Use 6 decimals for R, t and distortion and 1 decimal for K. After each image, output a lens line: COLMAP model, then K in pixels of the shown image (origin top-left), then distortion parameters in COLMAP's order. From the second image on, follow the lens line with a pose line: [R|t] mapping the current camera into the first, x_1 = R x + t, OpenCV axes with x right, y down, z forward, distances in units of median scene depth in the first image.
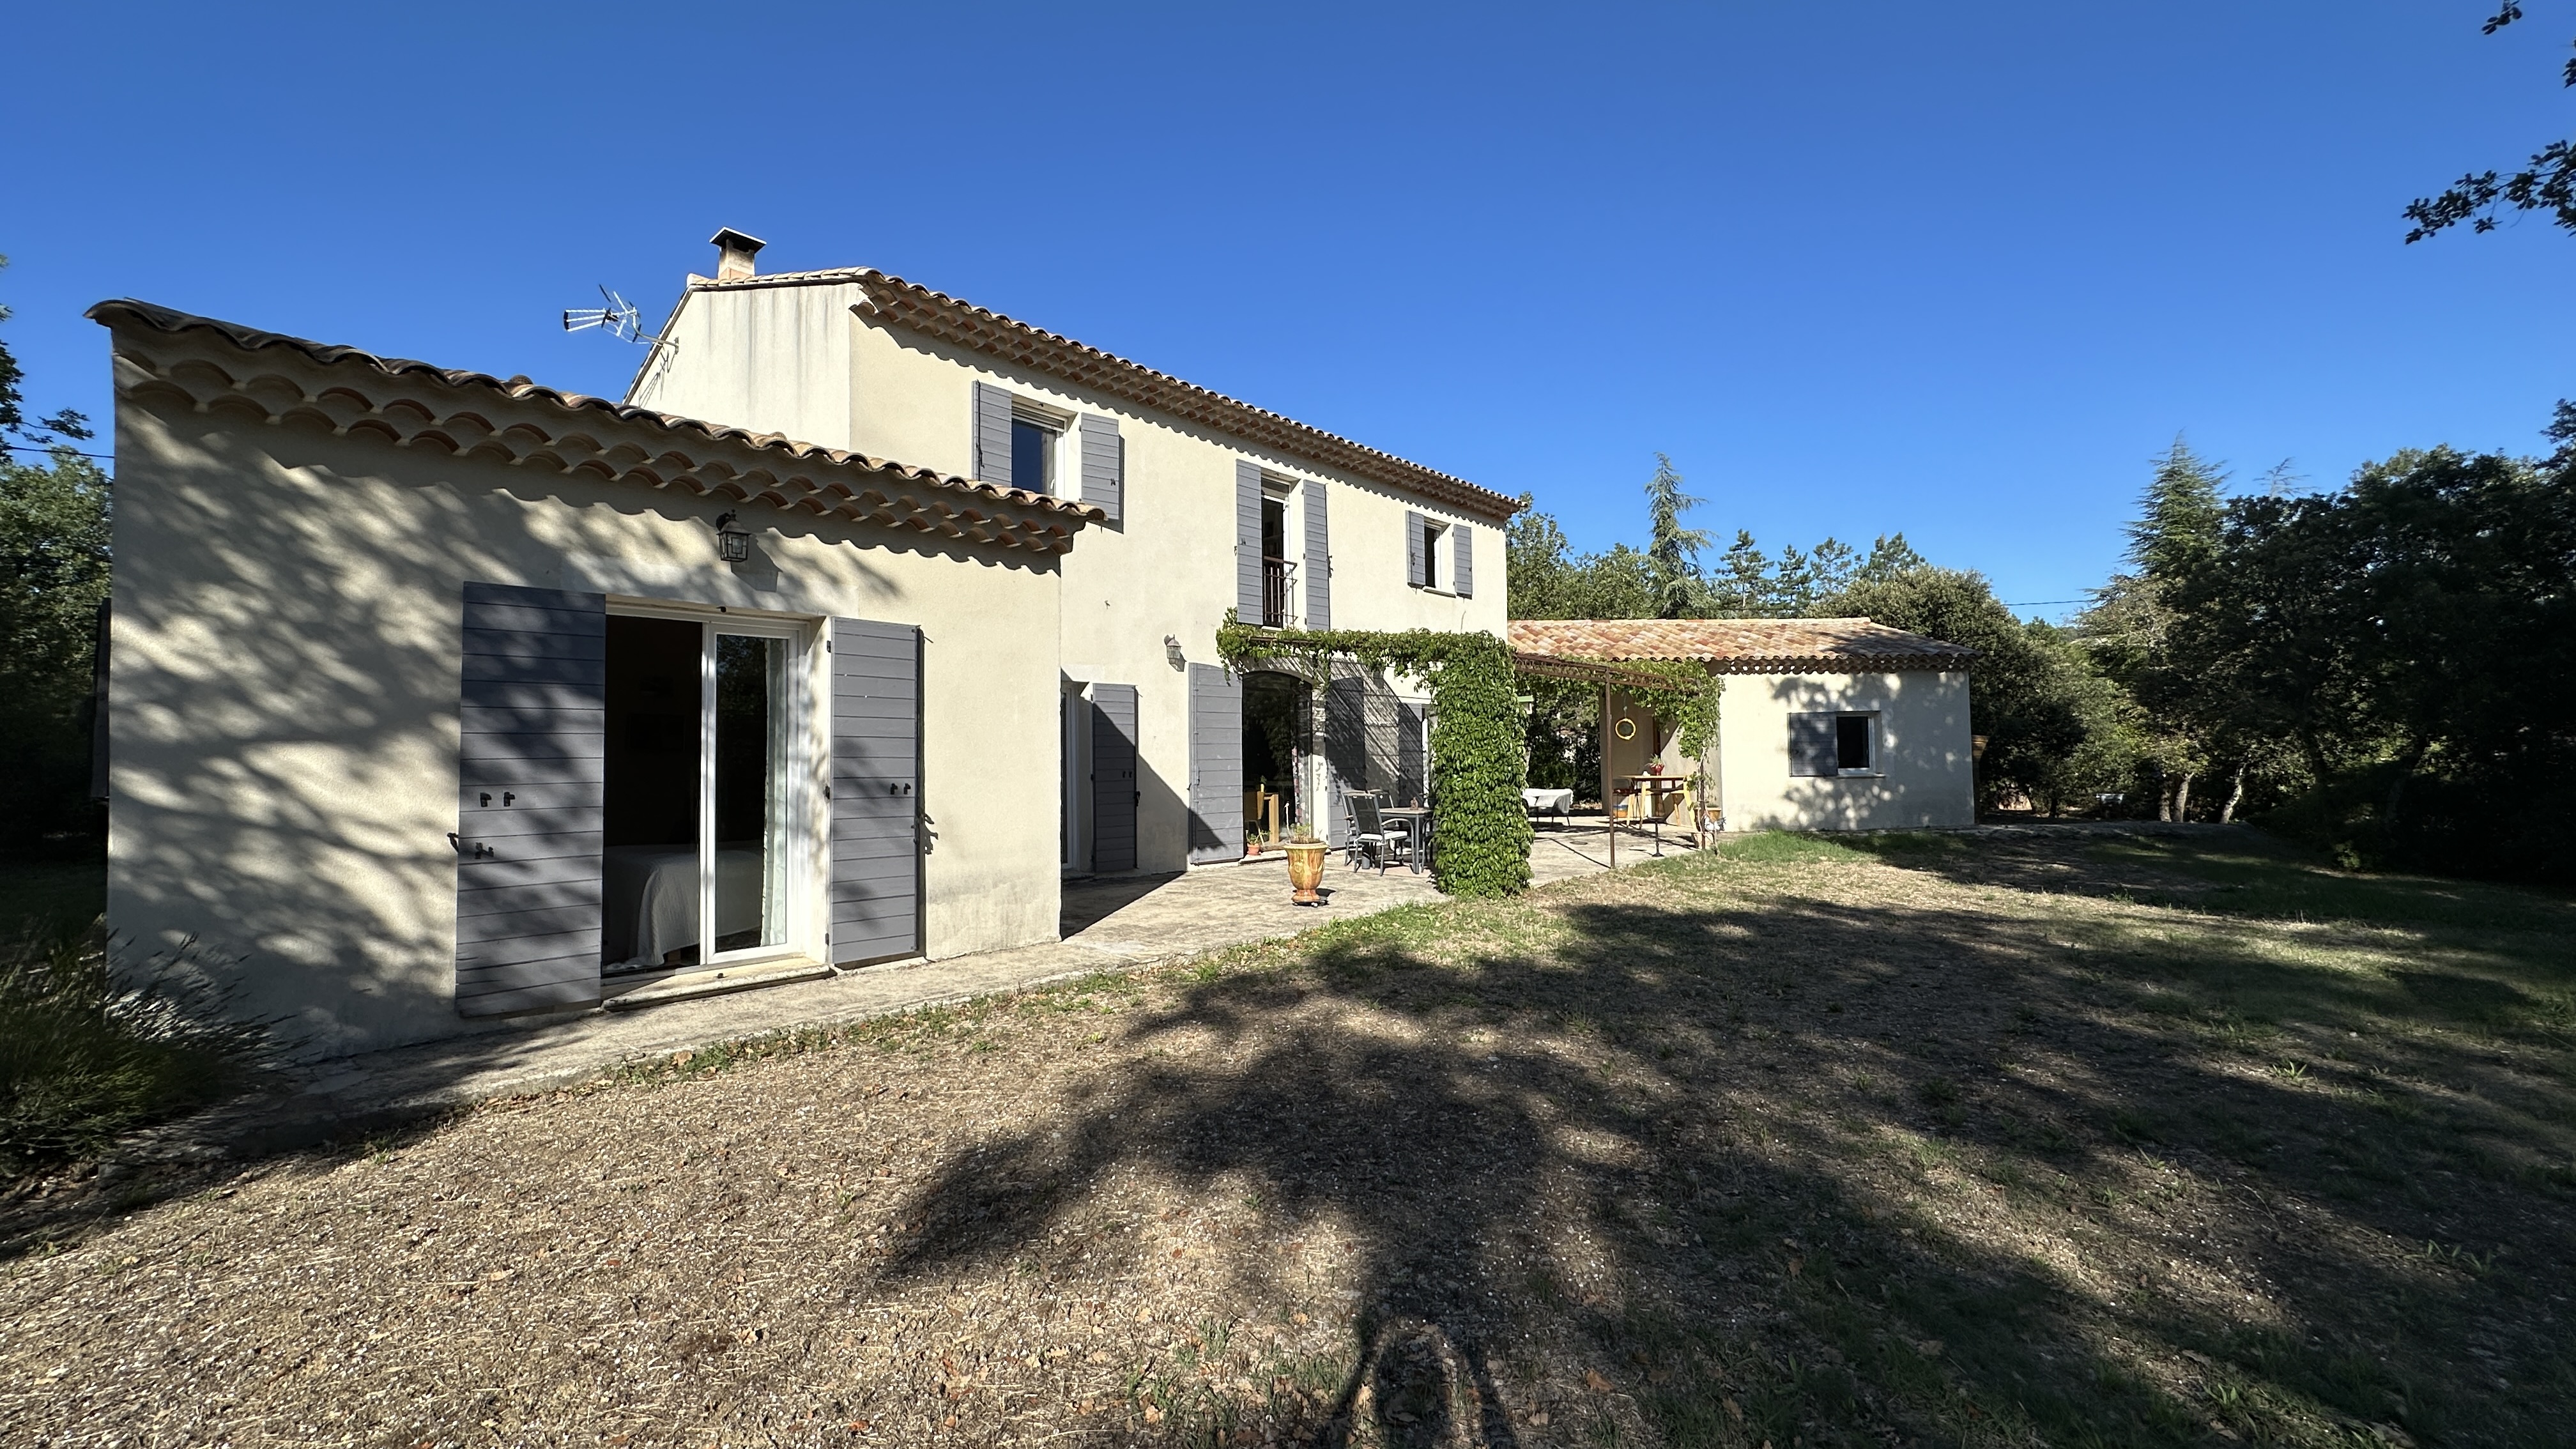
lens RADIAL K [[1029.3, 0, 1289.4], [0, 1029.3, 729.6], [0, 0, 1]] dist [-0.003269, 0.000456]
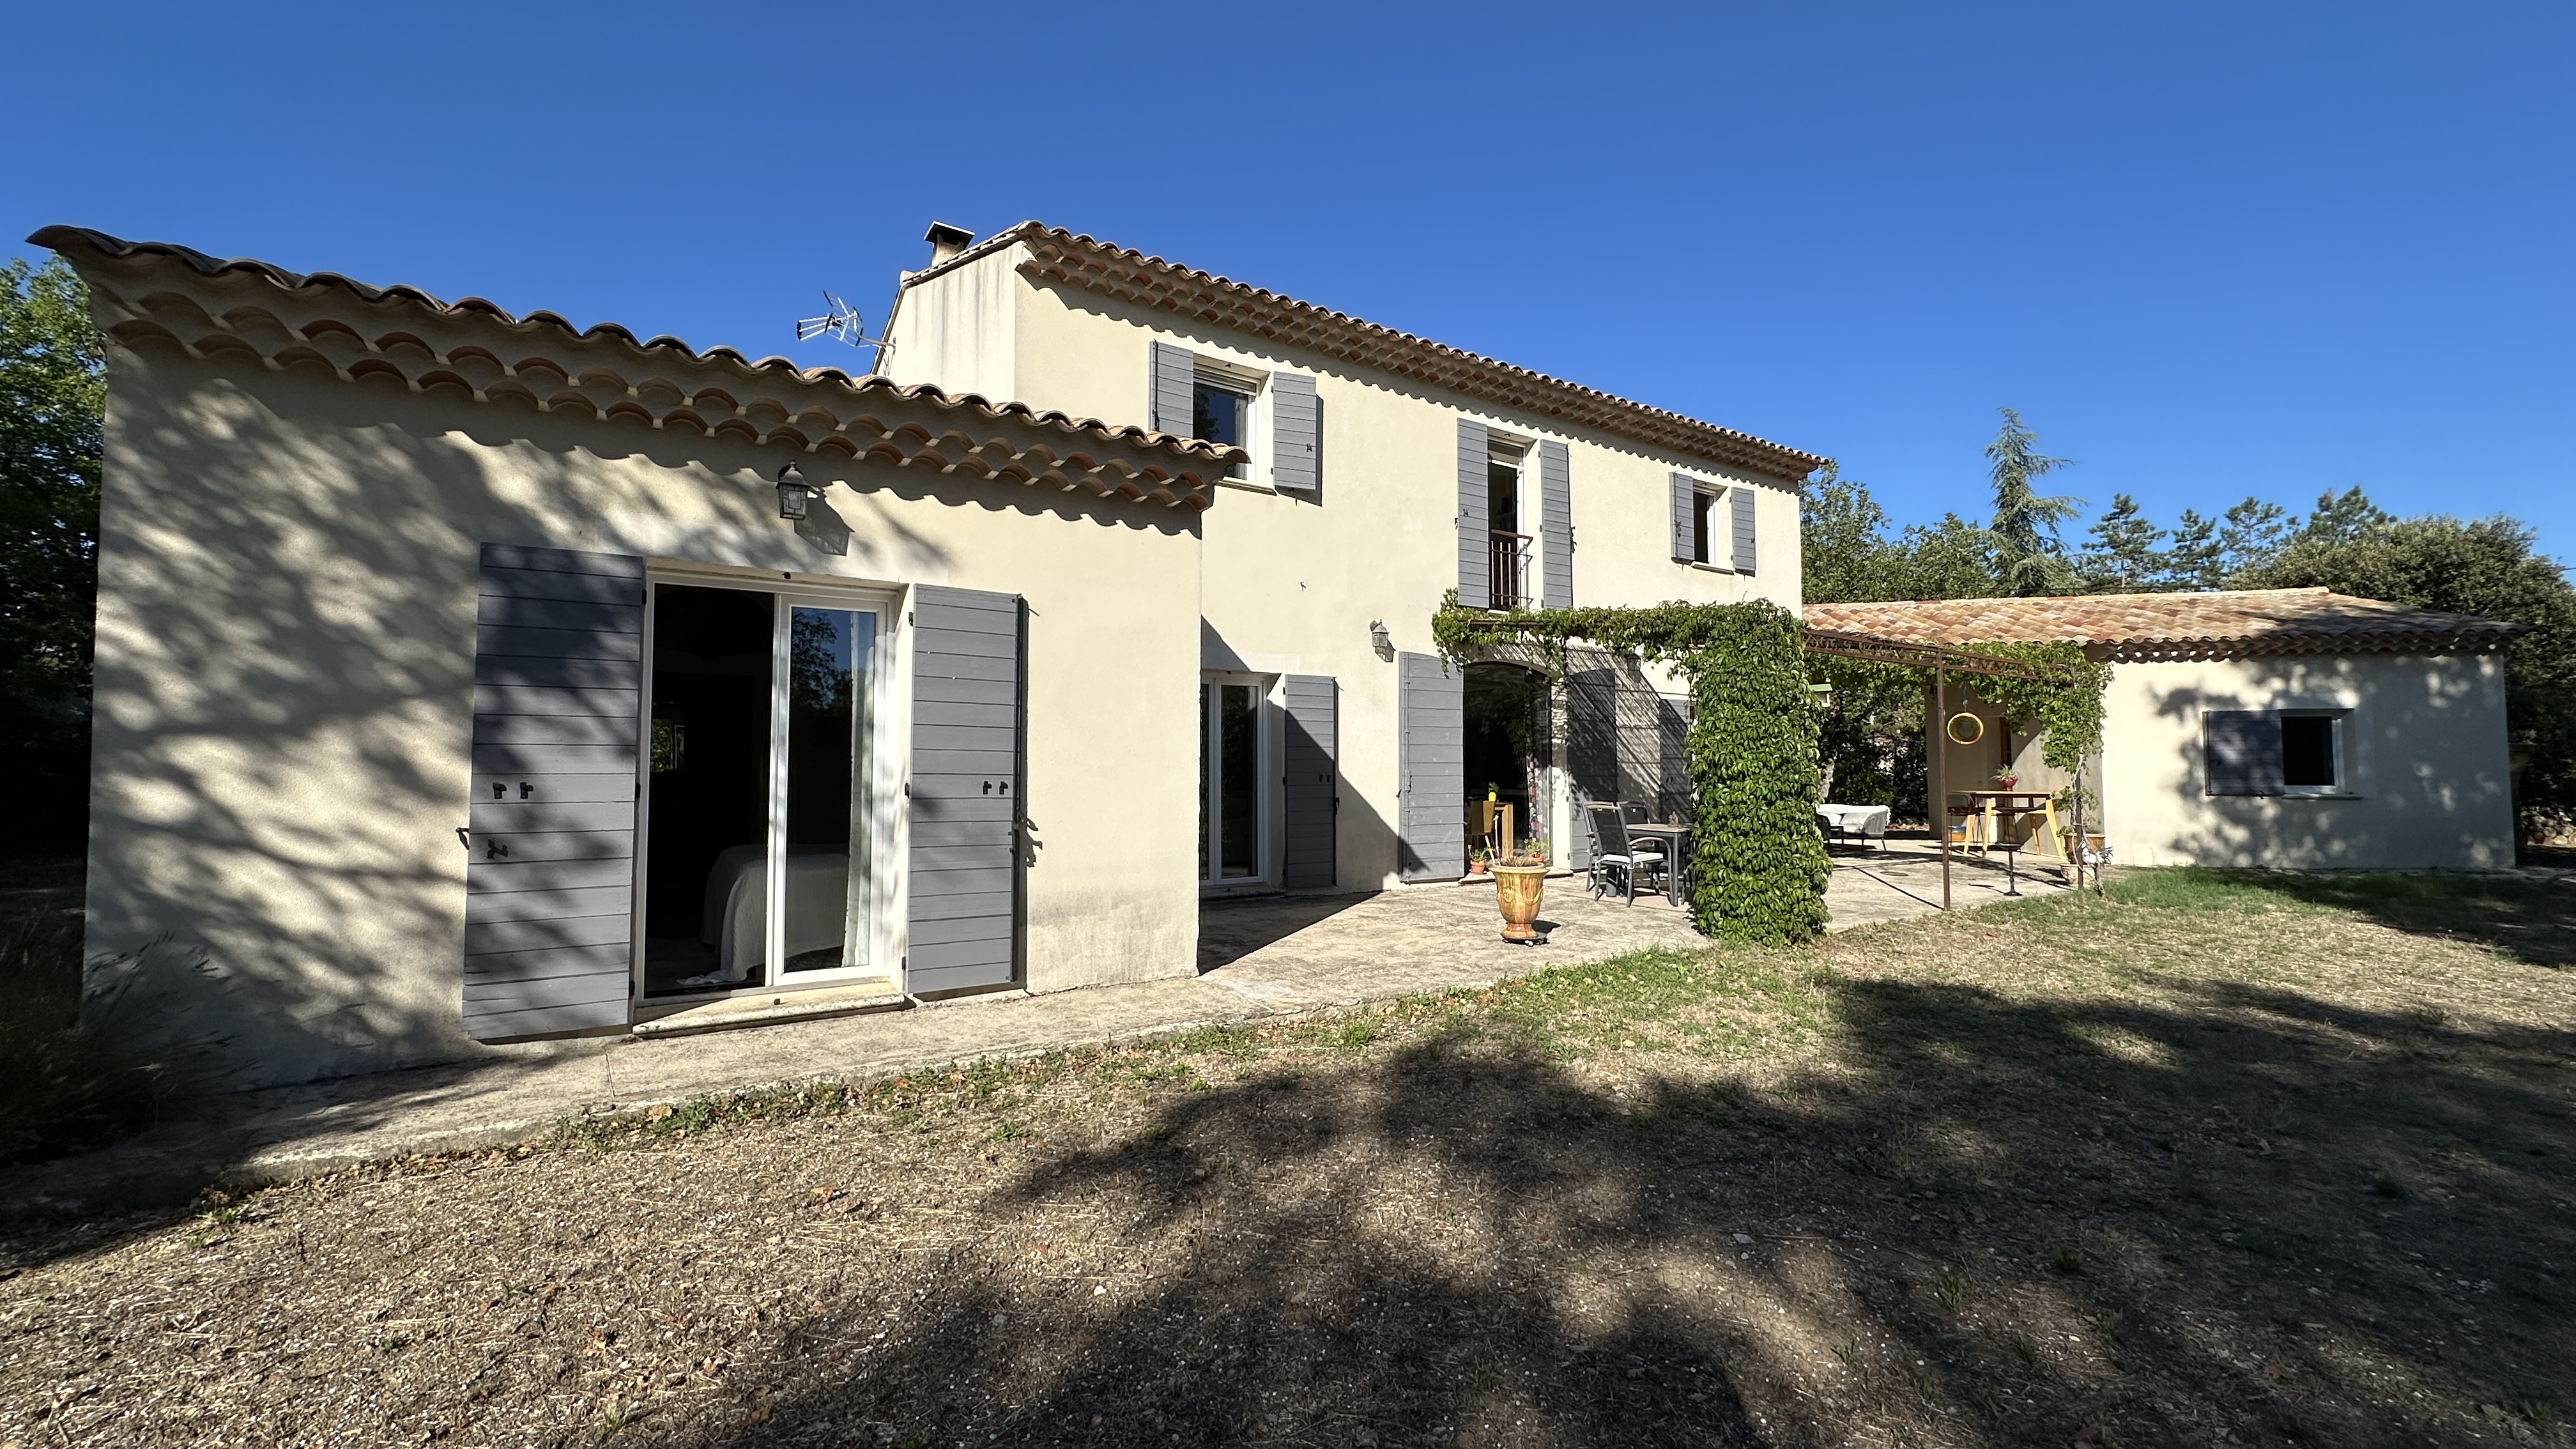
lens RADIAL K [[1029.3, 0, 1285.5], [0, 1029.3, 728.0], [0, 0, 1]] dist [-0.003269, 0.000456]
pose [[0.965515, 0.002267, -0.260339, 0.043476], [-0.004476, 0.999959, -0.007892, 0.008296], [0.260311, 0.008785, 0.965485, 0.151444]]
